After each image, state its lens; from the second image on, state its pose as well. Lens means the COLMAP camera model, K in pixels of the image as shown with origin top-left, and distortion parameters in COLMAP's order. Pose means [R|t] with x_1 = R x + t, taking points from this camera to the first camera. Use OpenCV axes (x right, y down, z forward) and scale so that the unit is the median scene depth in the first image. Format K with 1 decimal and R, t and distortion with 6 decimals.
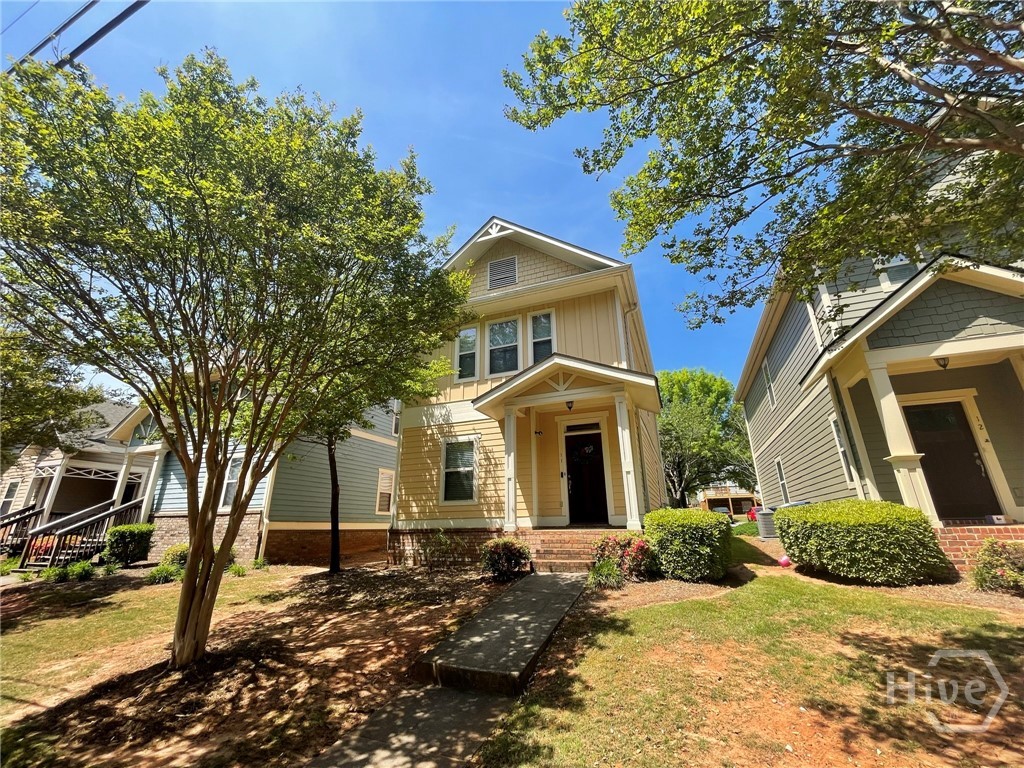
lens RADIAL K [[415.7, 0, 512.2], [0, 415.7, 381.0], [0, 0, 1]] dist [-0.001725, -0.000298]
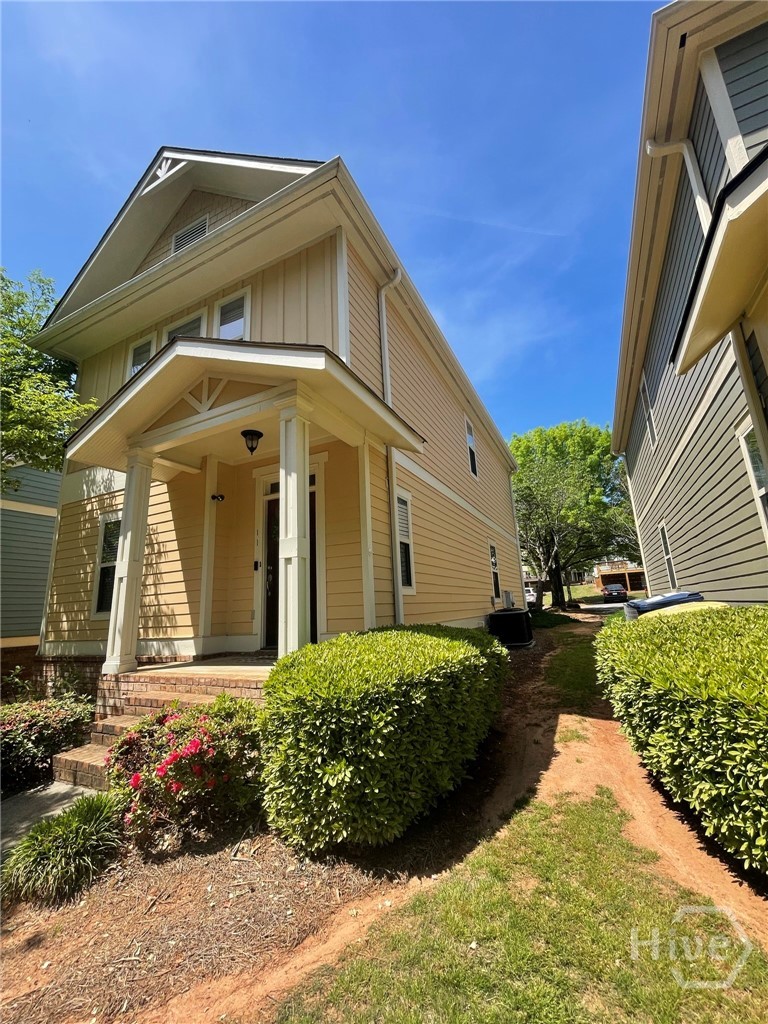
lens RADIAL K [[415.7, 0, 384.8], [0, 415.7, 511.4], [0, 0, 1]] dist [-0.001725, -0.000298]
pose [[0.996042, -0.052251, -0.071900, 0.494932], [0.059991, 0.992111, 0.110078, 0.136032], [0.065581, -0.113955, 0.991319, 0.621059]]
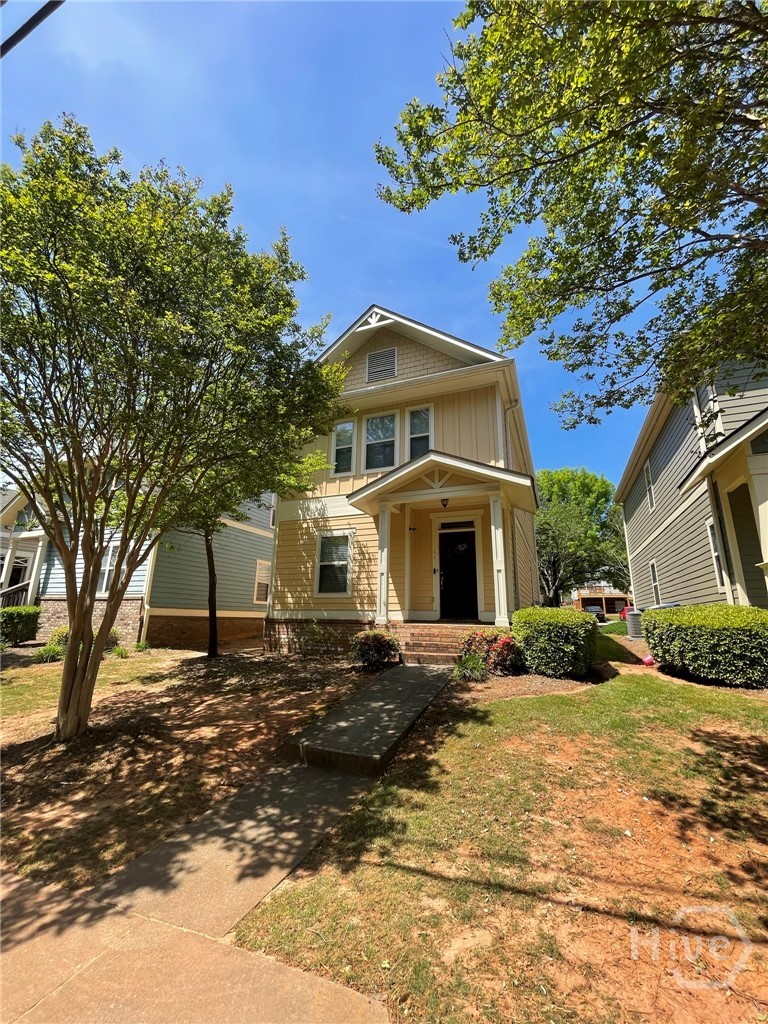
lens RADIAL K [[415.7, 0, 385.4], [0, 415.7, 511.9], [0, 0, 1]] dist [-0.001725, -0.000298]
pose [[0.999549, 0.025880, -0.015260, 0.016539], [-0.024468, 0.995961, 0.086384, -0.004001], [0.017434, -0.085972, 0.996145, 0.000878]]
